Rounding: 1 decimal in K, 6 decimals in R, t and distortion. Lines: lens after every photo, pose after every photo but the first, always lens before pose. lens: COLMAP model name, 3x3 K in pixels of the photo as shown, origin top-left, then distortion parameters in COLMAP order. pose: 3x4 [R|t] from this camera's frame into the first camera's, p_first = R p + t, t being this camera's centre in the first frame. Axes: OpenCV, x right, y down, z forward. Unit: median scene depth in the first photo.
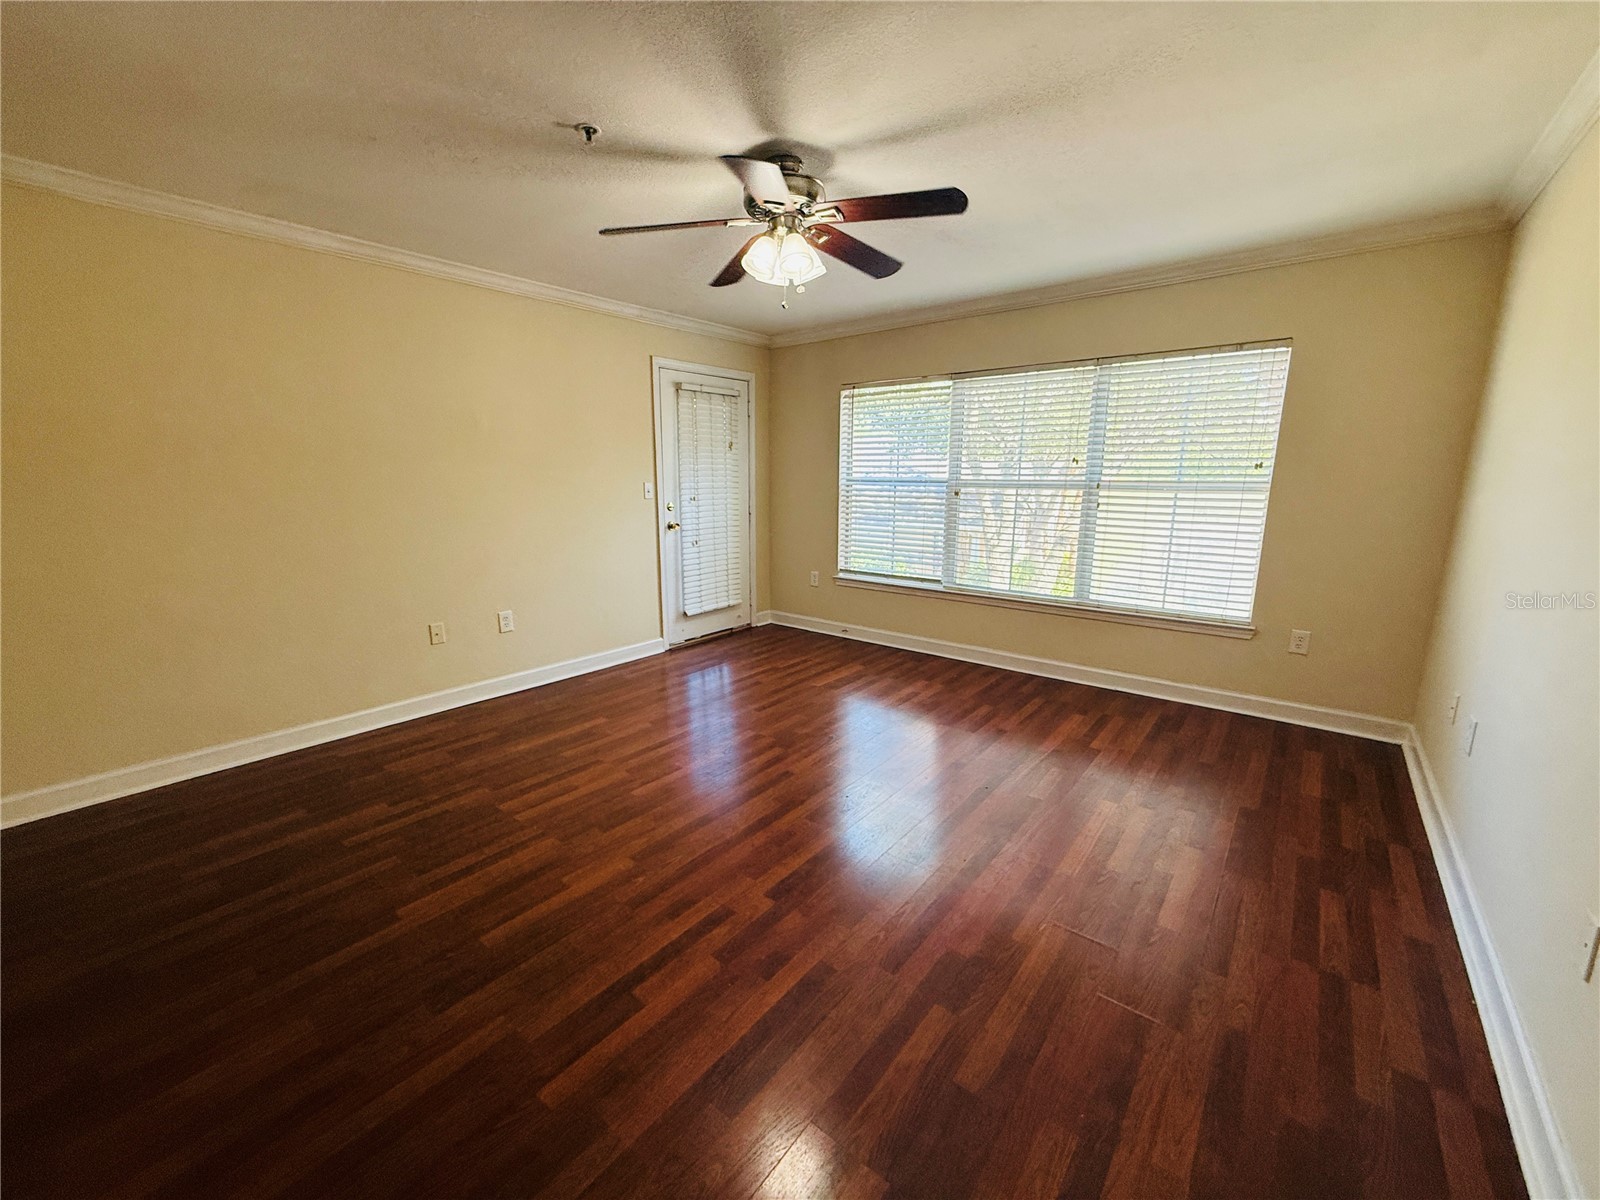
lens RADIAL K [[636.6, 0, 795.3], [0, 636.6, 601.9], [0, 0, 1]] dist [-0.001307, 0.000038]
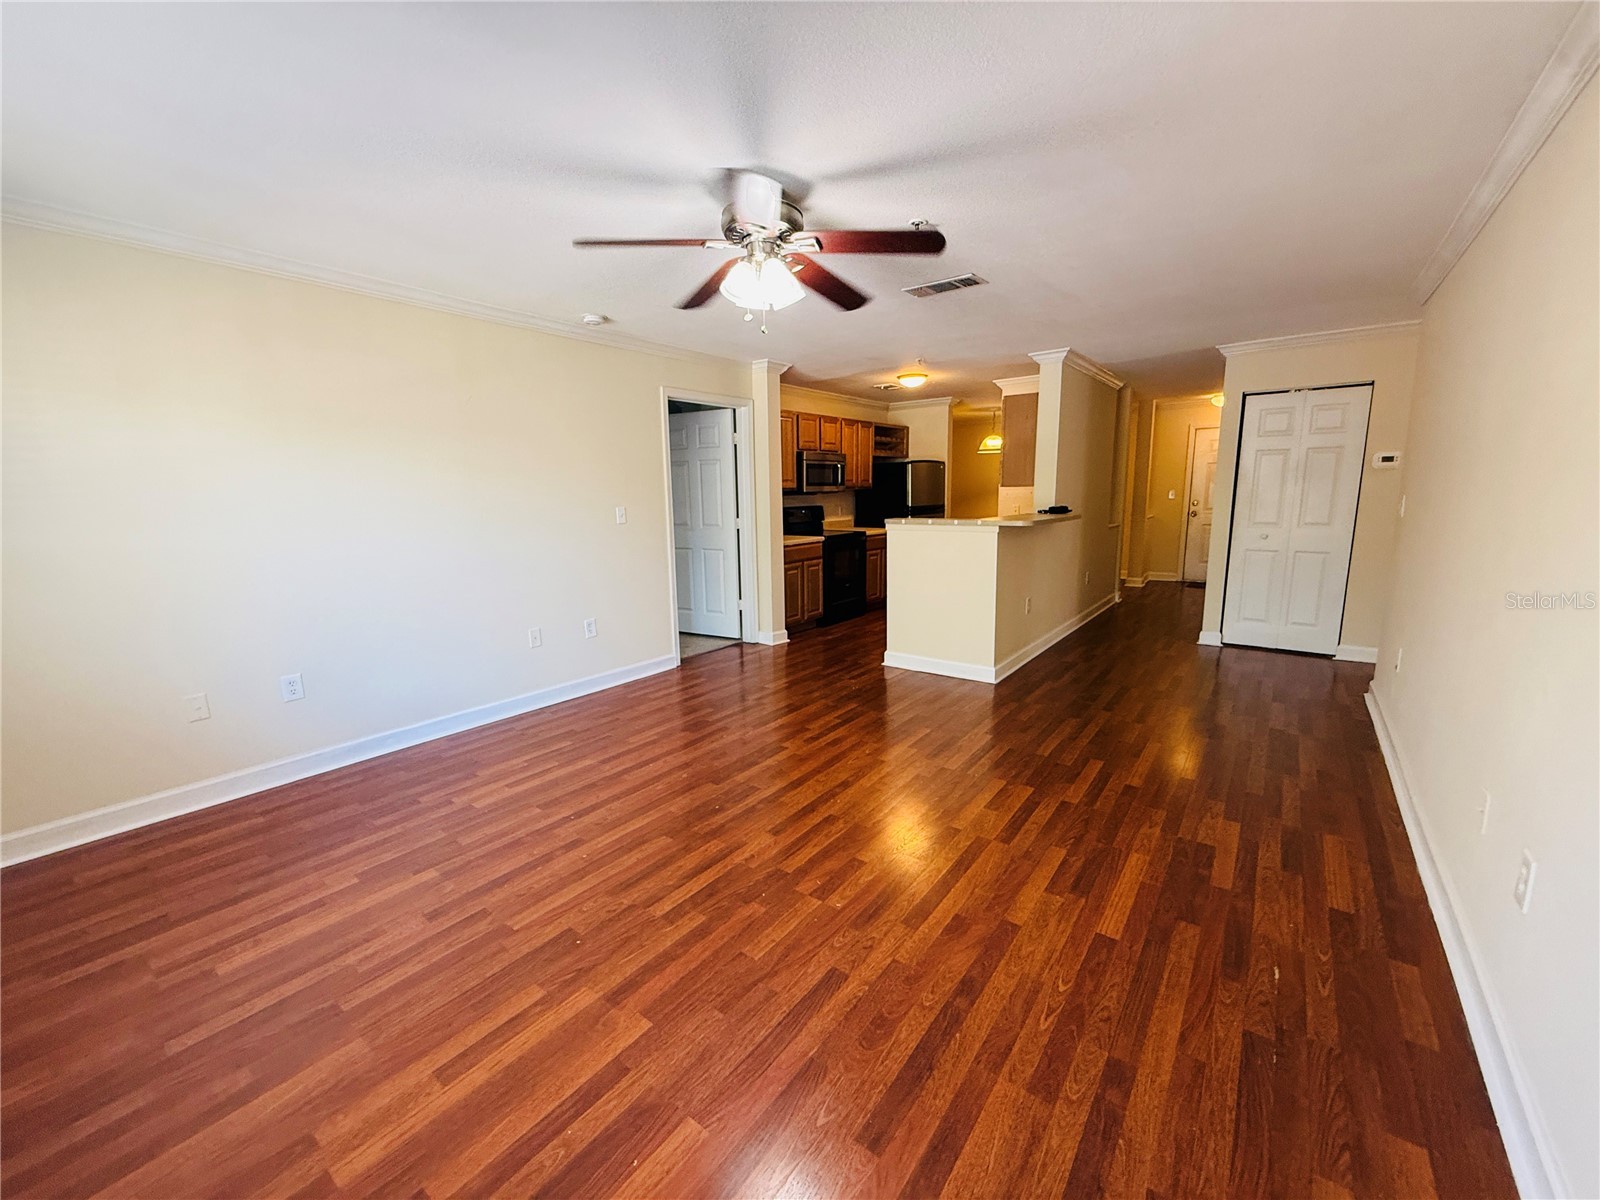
lens RADIAL K [[636.6, 0, 795.3], [0, 636.6, 601.9], [0, 0, 1]] dist [-0.001307, 0.000038]
pose [[-0.999483, 0.021999, -0.023430, -0.018151], [0.012112, 0.933094, 0.359430, -0.242804], [0.029769, 0.358960, -0.932878, 1.183555]]
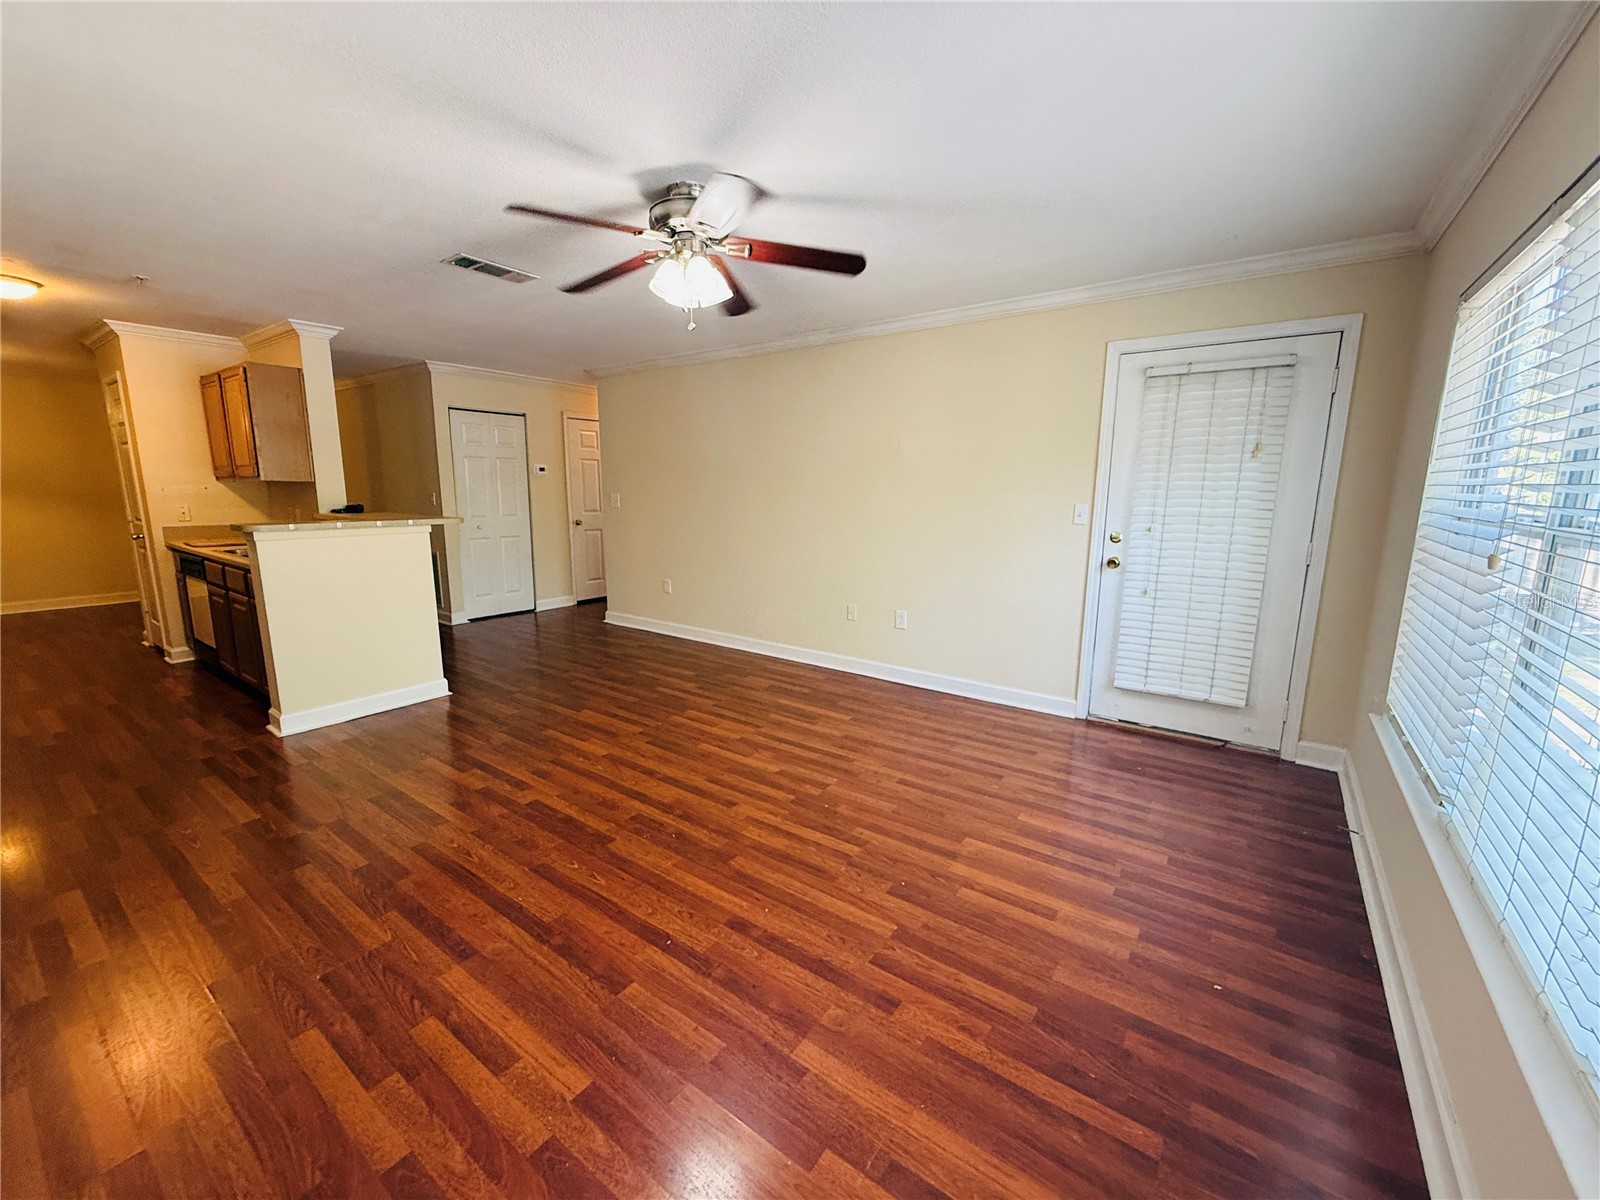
lens RADIAL K [[636.6, 0, 795.3], [0, 636.6, 601.9], [0, 0, 1]] dist [-0.001307, 0.000038]
pose [[0.053383, 0.178934, -0.982412, 0.606364], [-0.203711, 0.965077, 0.164707, -0.138940], [0.977575, 0.191335, 0.087969, 0.655921]]
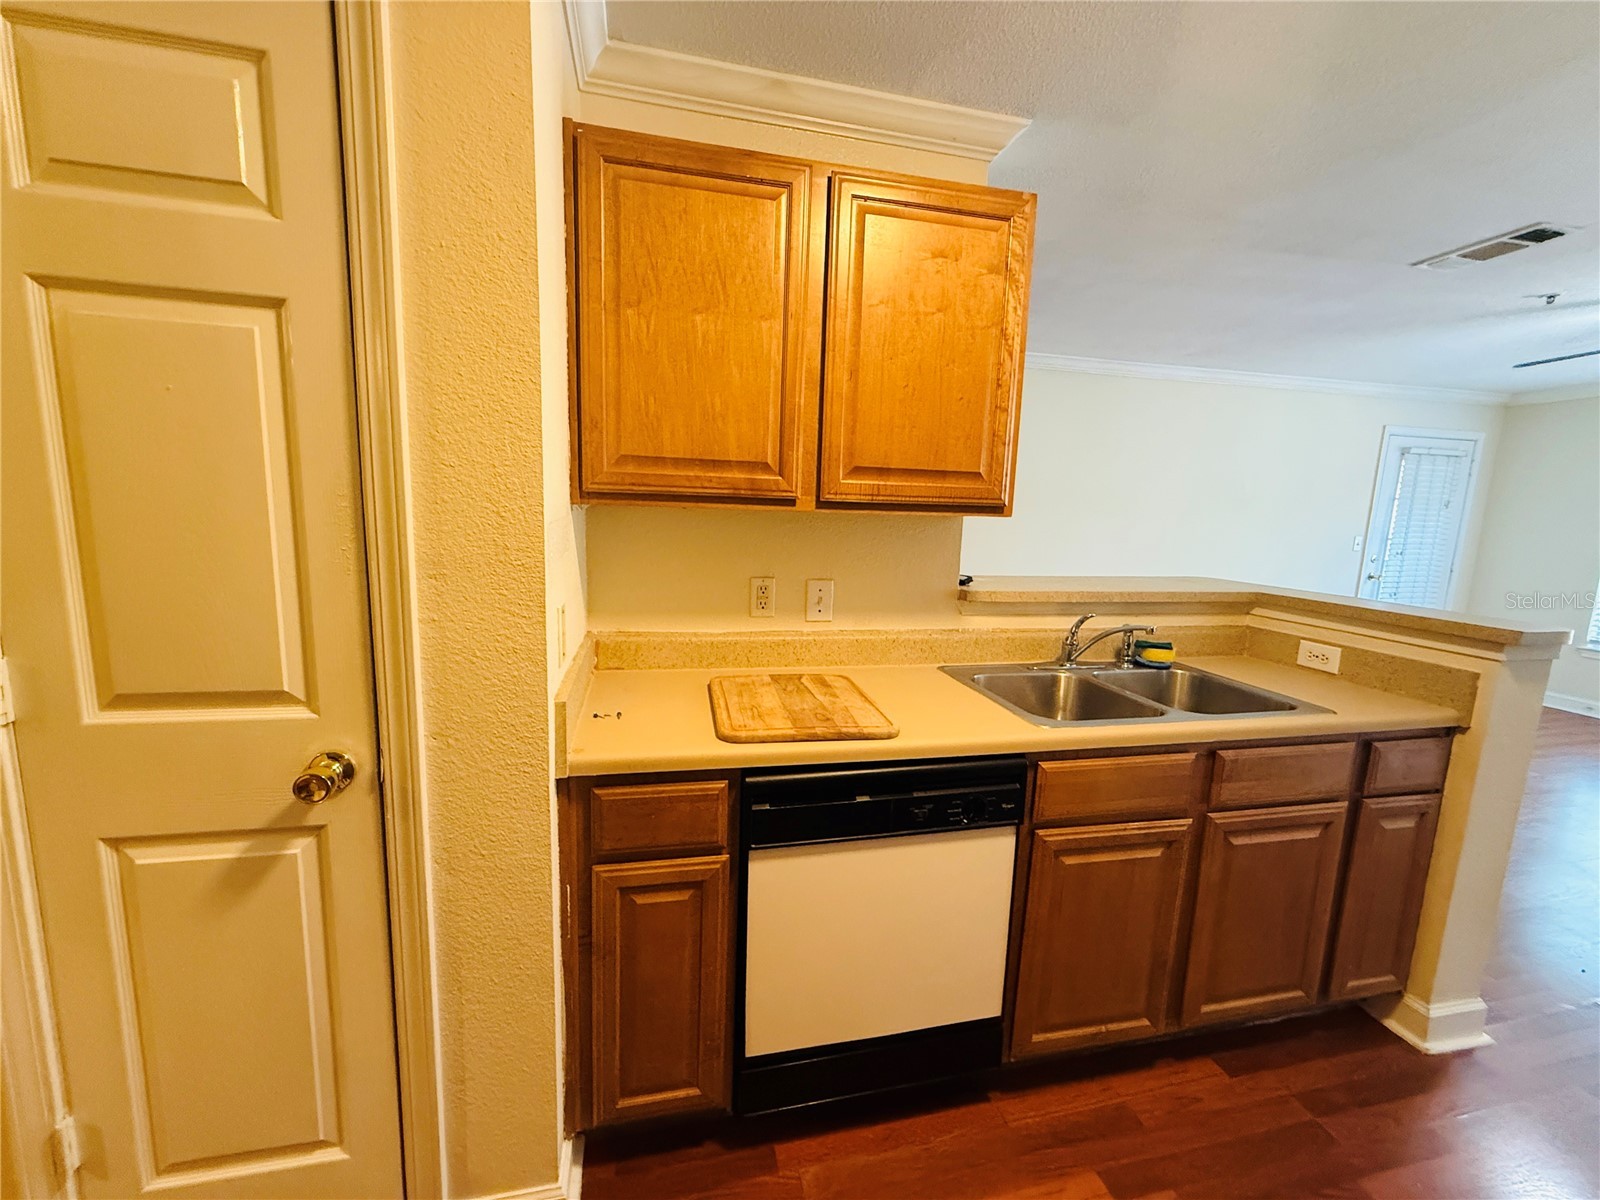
lens RADIAL K [[643.0, 0, 800.0], [0, 643.0, 600.0], [0, 0, 1]] dist [-0.000268, -0.000131]
pose [[0.789195, 0.113993, -0.603471, -0.340041], [-0.153435, 0.988059, -0.014016, 0.096859], [0.594668, 0.103655, 0.797262, -0.511749]]
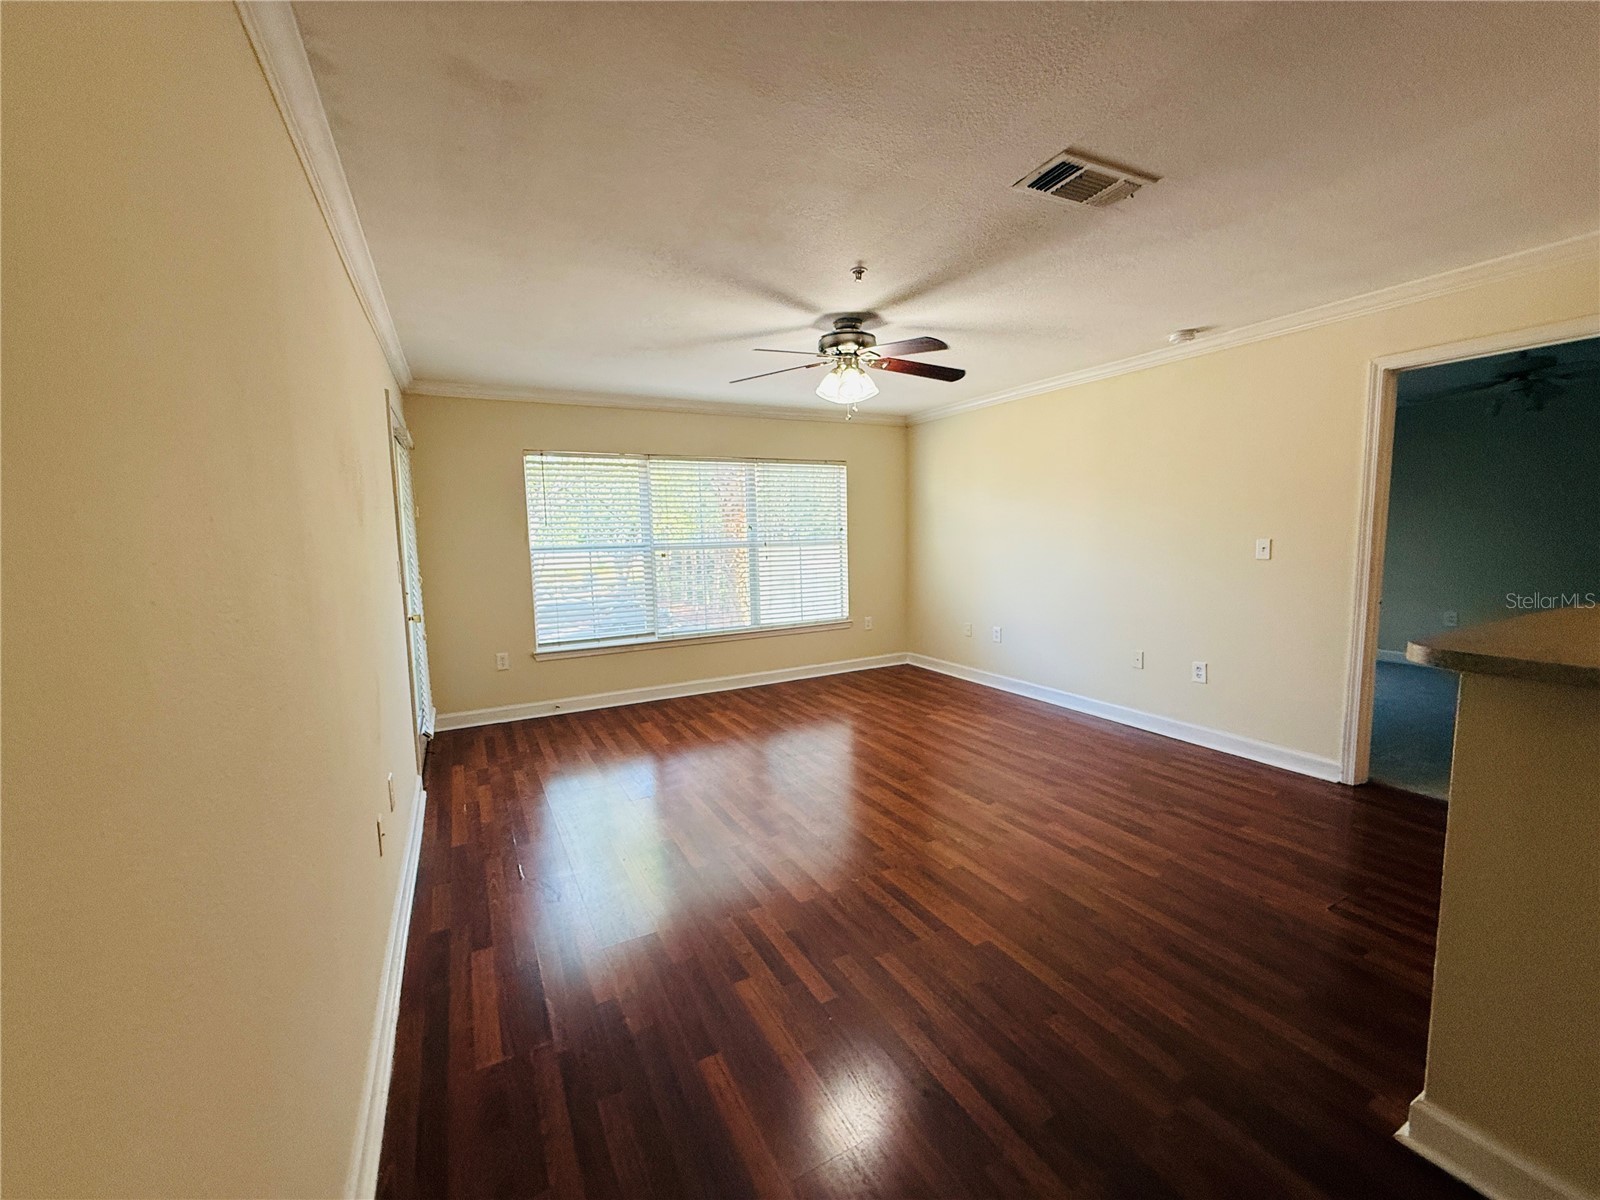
lens RADIAL K [[643.0, 0, 800.0], [0, 643.0, 600.0], [0, 0, 1]] dist [-0.000268, -0.000131]
pose [[0.386166, -0.109822, 0.915868, -0.785421], [0.203492, 0.978568, 0.031540, -0.082842], [-0.899704, 0.174192, 0.400238, 0.341761]]
